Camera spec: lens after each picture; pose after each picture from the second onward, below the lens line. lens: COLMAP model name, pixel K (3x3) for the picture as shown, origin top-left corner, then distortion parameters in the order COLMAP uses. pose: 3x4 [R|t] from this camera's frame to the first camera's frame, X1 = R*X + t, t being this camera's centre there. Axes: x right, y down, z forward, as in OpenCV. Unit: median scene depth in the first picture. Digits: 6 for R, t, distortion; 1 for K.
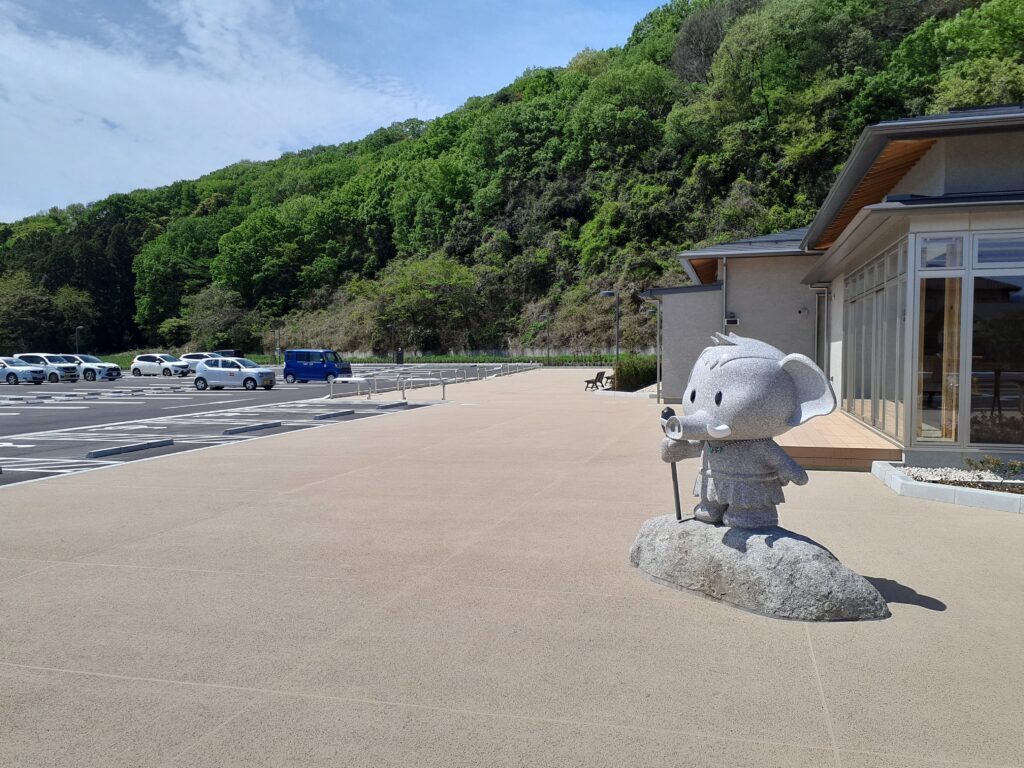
lens RADIAL K [[814.2, 0, 512.0], [0, 814.2, 384.0], [0, 0, 1]] dist [0.016137, 0.001989]
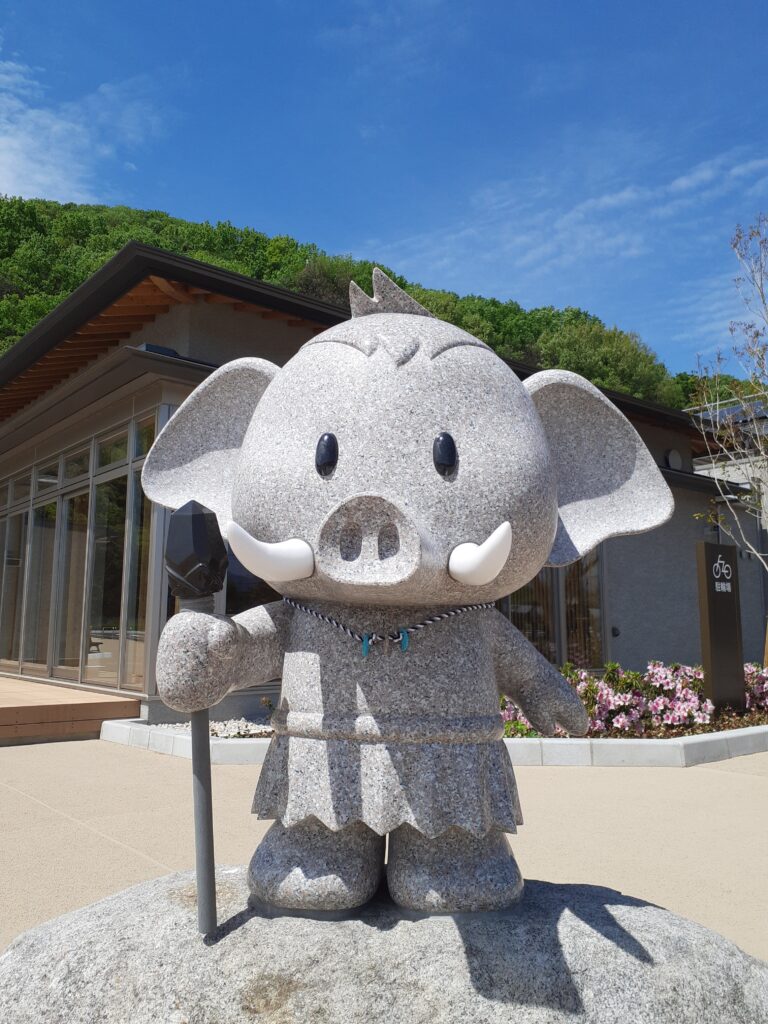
lens RADIAL K [[814.2, 0, 384.0], [0, 814.2, 512.0], [0, 0, 1]] dist [0.016137, 0.001989]
pose [[0.567421, 0.121178, 0.814463, 0.002995], [0.025668, 0.986029, -0.164587, 0.040501], [-0.823028, 0.114296, 0.556382, 0.410654]]
